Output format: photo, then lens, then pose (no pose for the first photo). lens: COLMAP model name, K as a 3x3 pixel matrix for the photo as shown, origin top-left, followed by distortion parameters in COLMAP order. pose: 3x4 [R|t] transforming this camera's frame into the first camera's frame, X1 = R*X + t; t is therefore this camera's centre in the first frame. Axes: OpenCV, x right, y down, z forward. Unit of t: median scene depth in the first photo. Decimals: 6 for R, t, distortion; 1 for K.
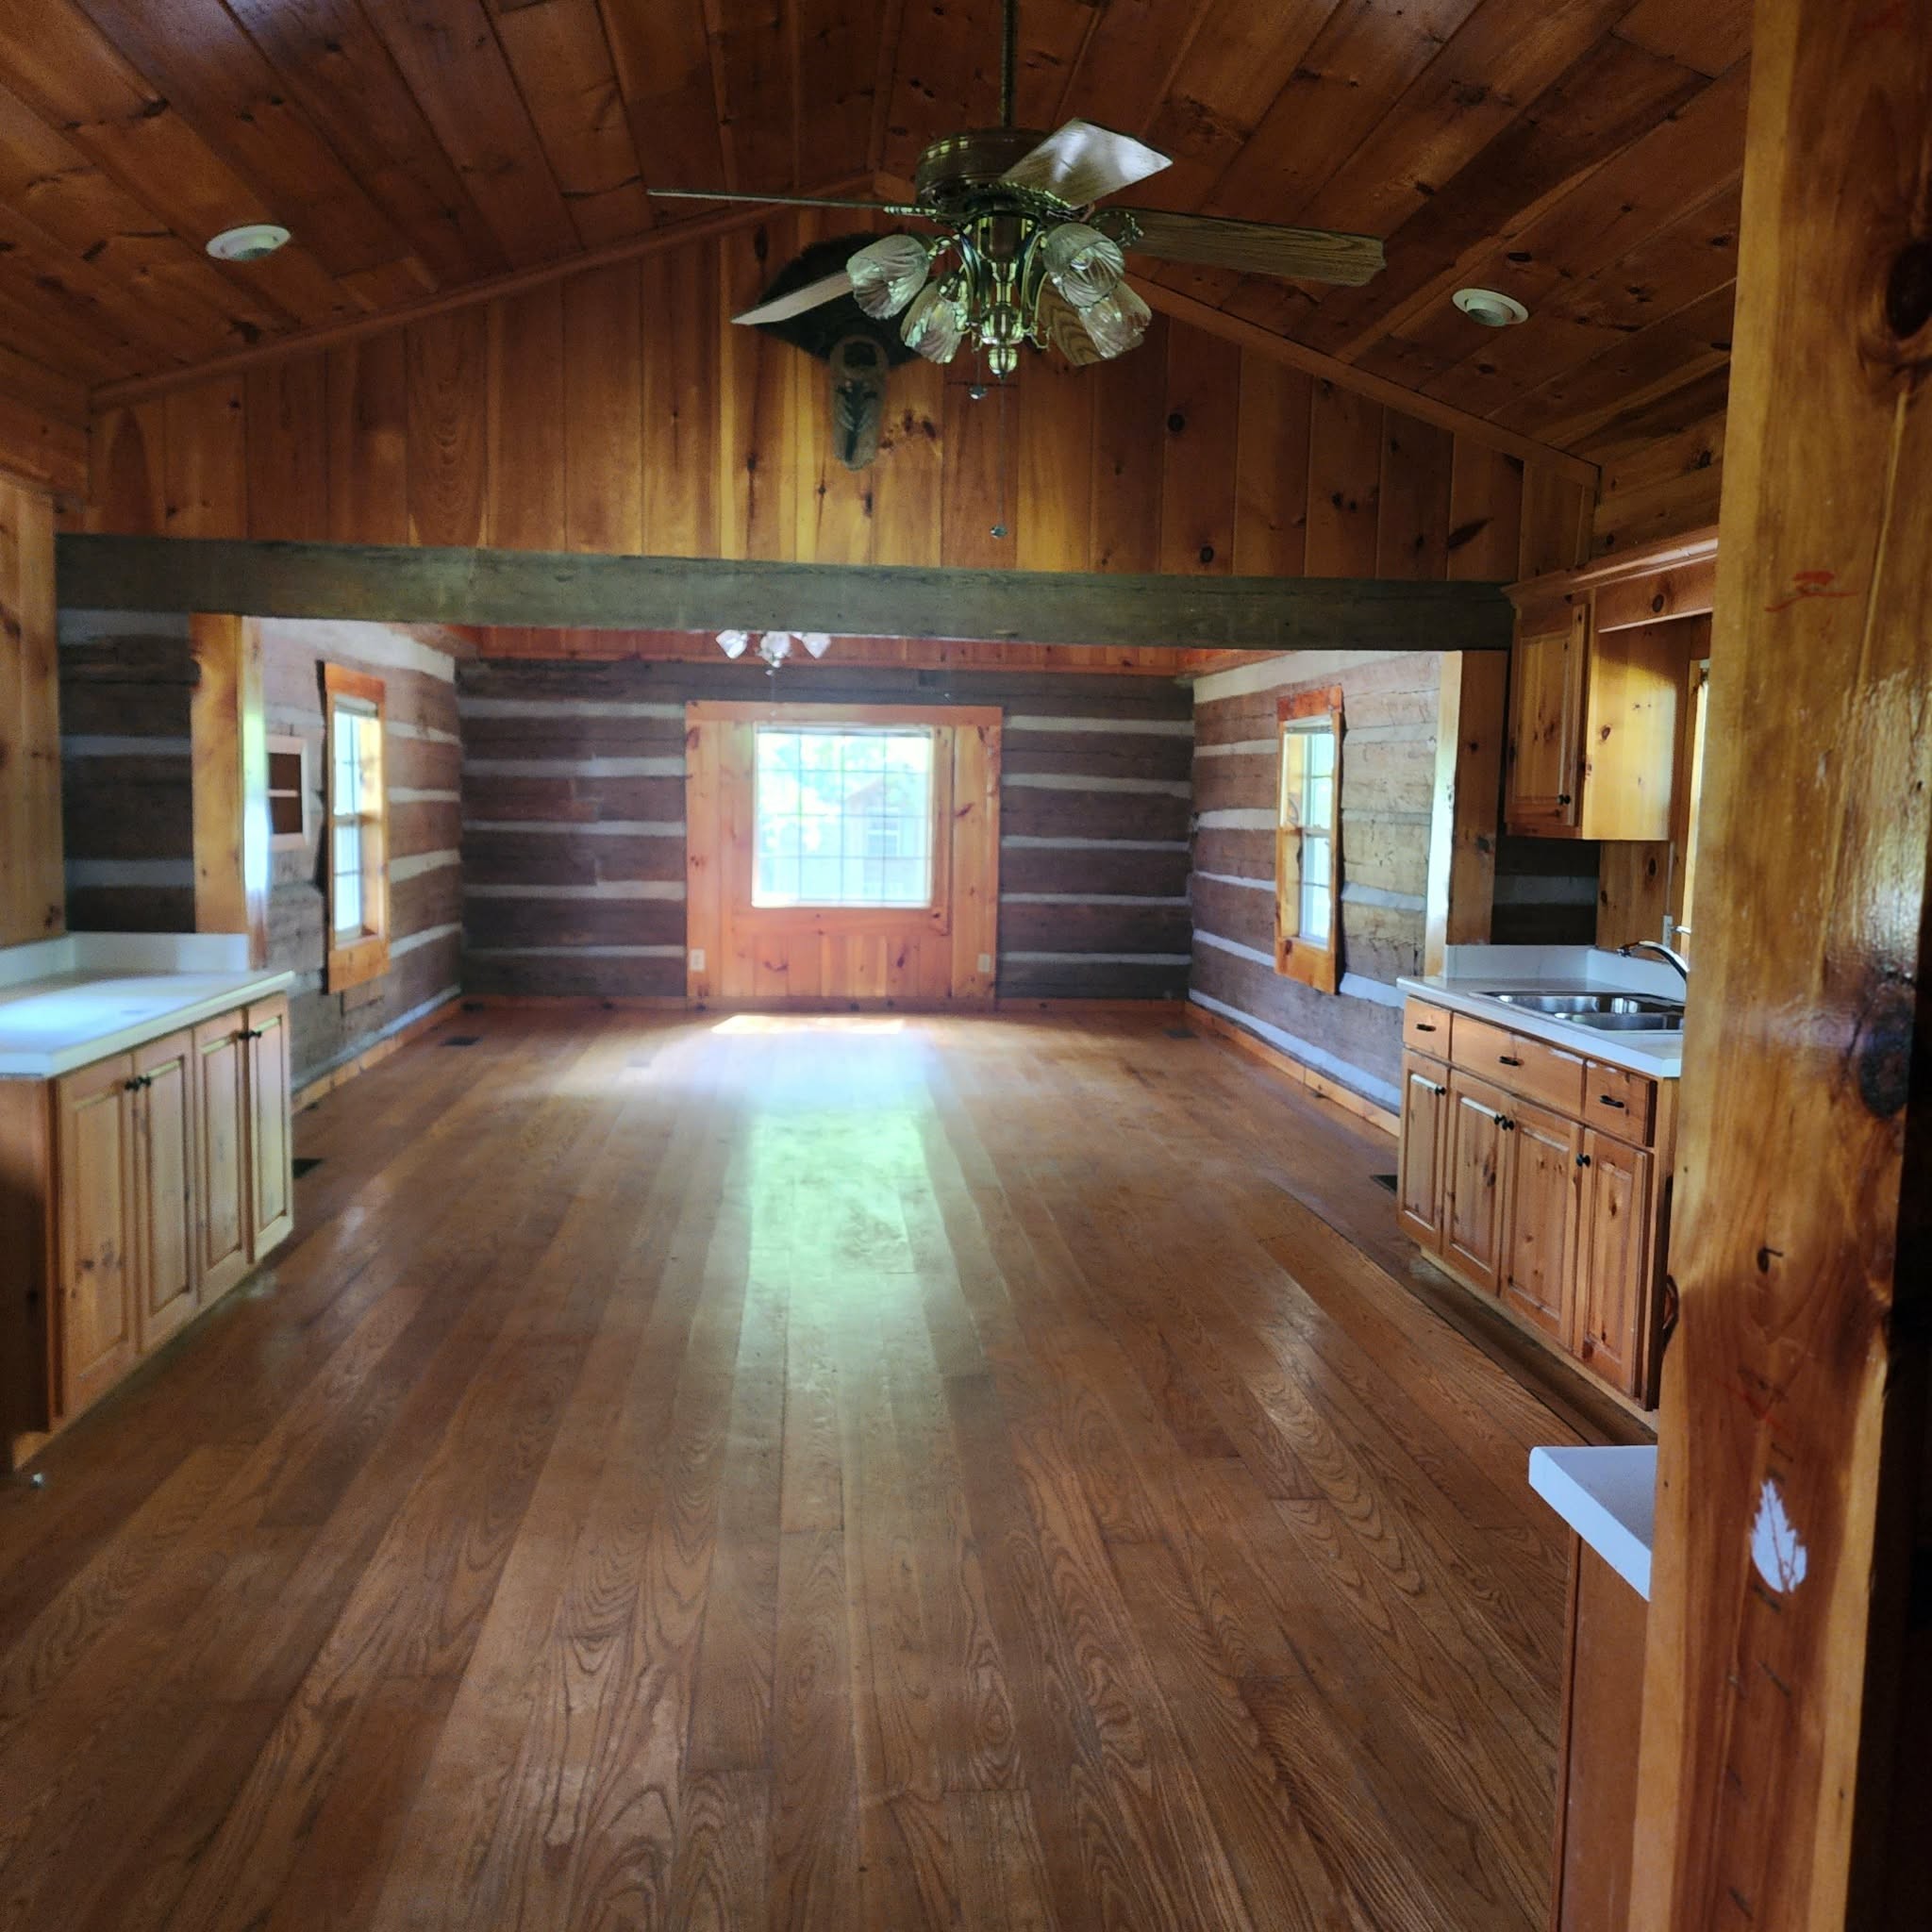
lens RADIAL K [[1738.9, 0, 972.8], [0, 1738.9, 972.4], [0, 0, 1]] dist [0.076203, -0.114798]
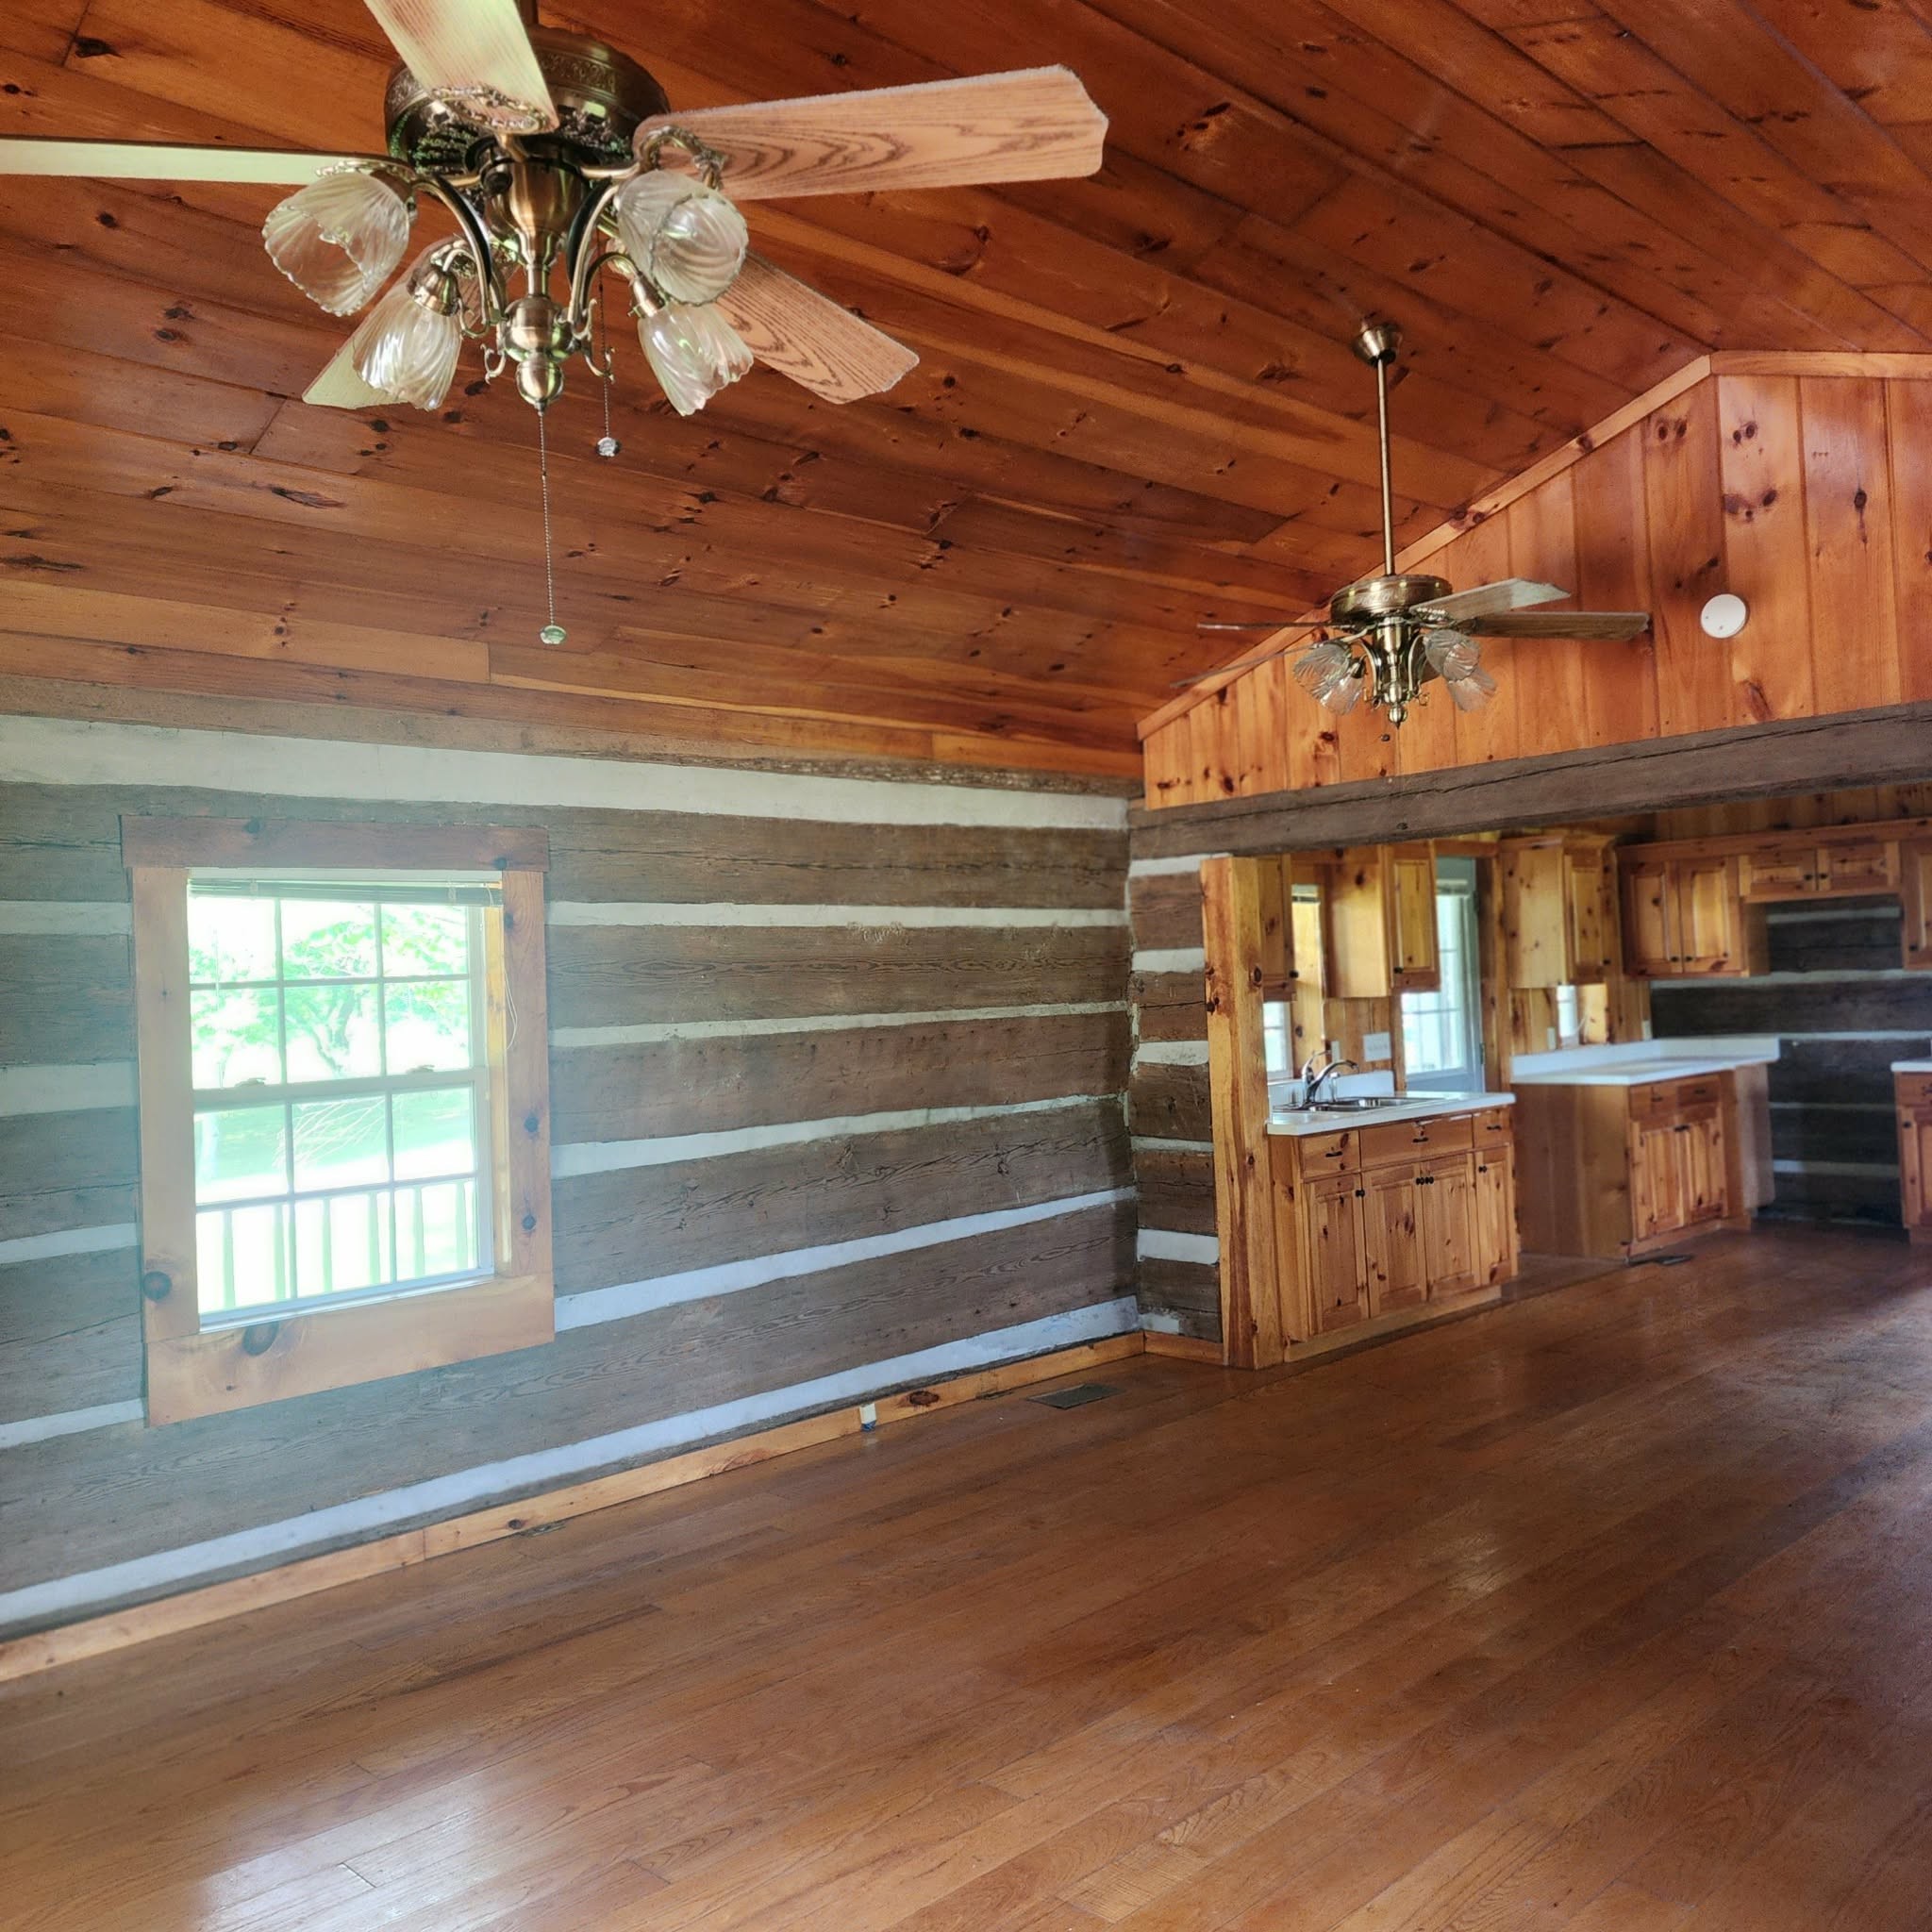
lens RADIAL K [[1713.2, 0, 956.4], [0, 1713.2, 960.9], [0, 0, 1]] dist [0.106834, -0.135465]
pose [[-0.630859, 0.024432, 0.775513, -0.546206], [0.113635, 0.991636, 0.061198, -0.218717], [-0.767531, 0.126732, -0.628359, 2.008422]]
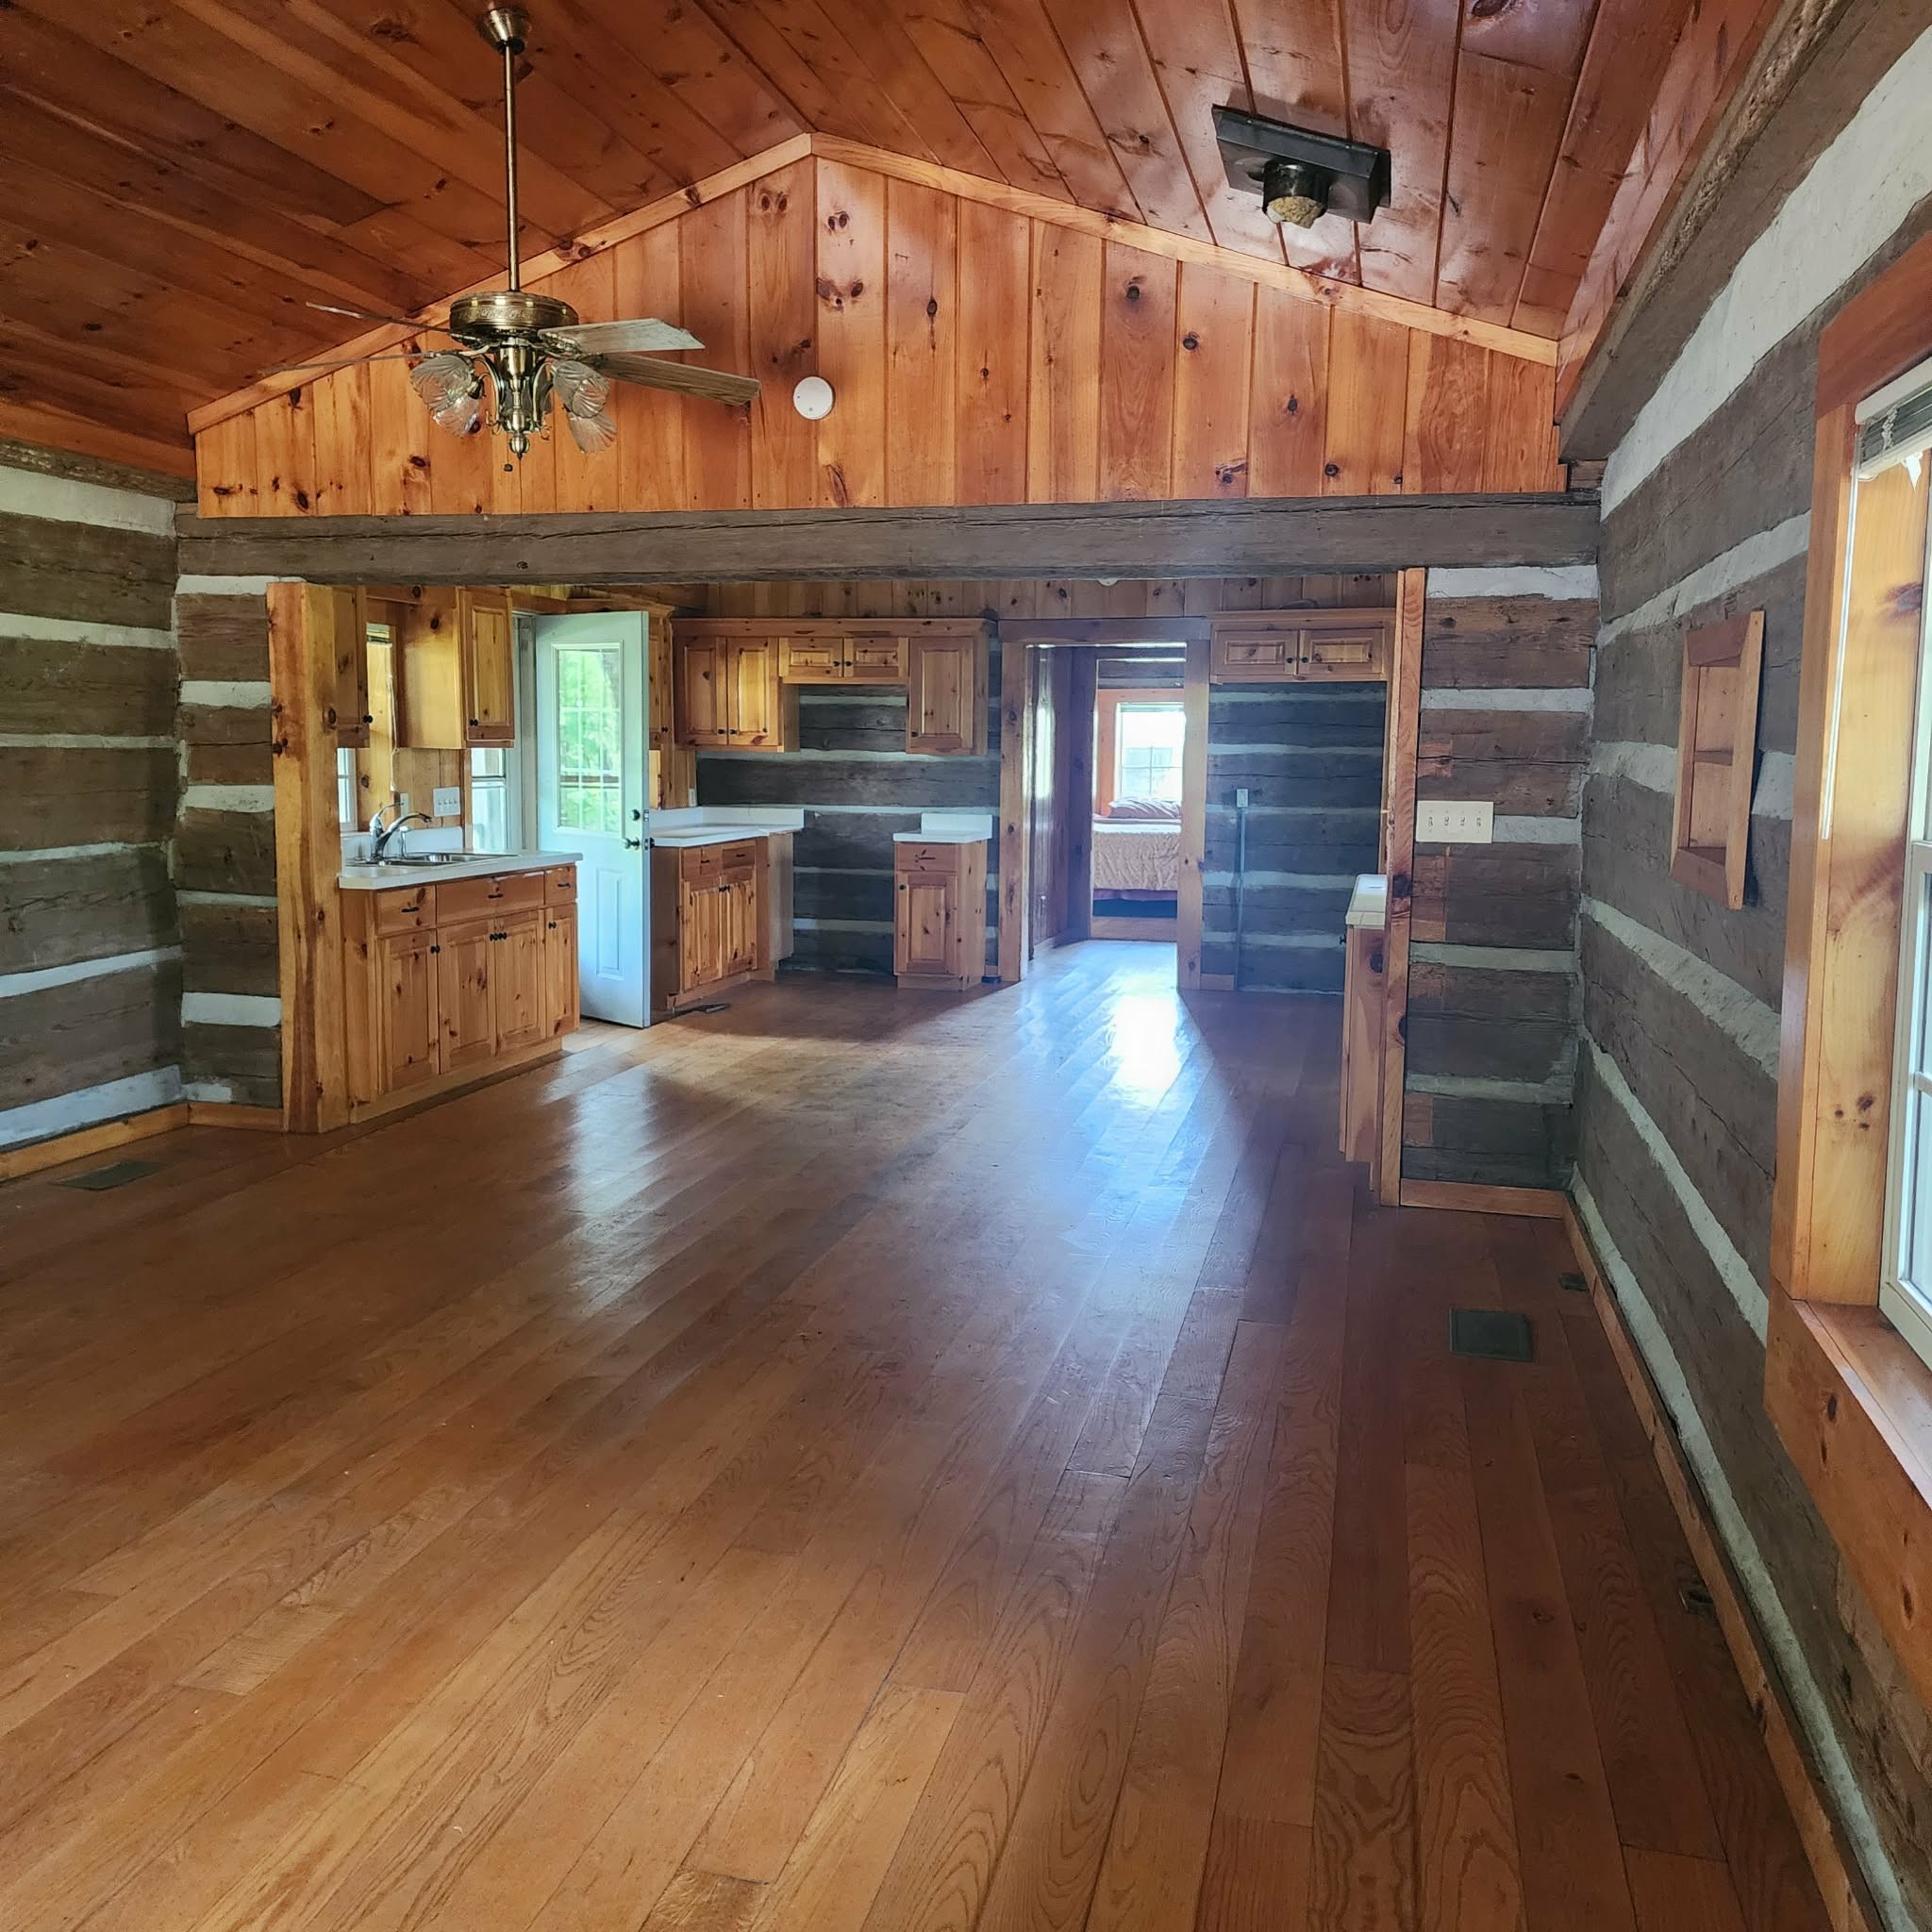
lens RADIAL K [[1726.9, 0, 953.1], [0, 1726.9, 942.6], [0, 0, 1]] dist [0.093394, -0.112872]
pose [[-0.942730, -0.067101, 0.326738, -0.500745], [0.005442, 0.976332, 0.216209, -0.209876], [-0.333513, 0.205605, -0.920052, 2.026351]]
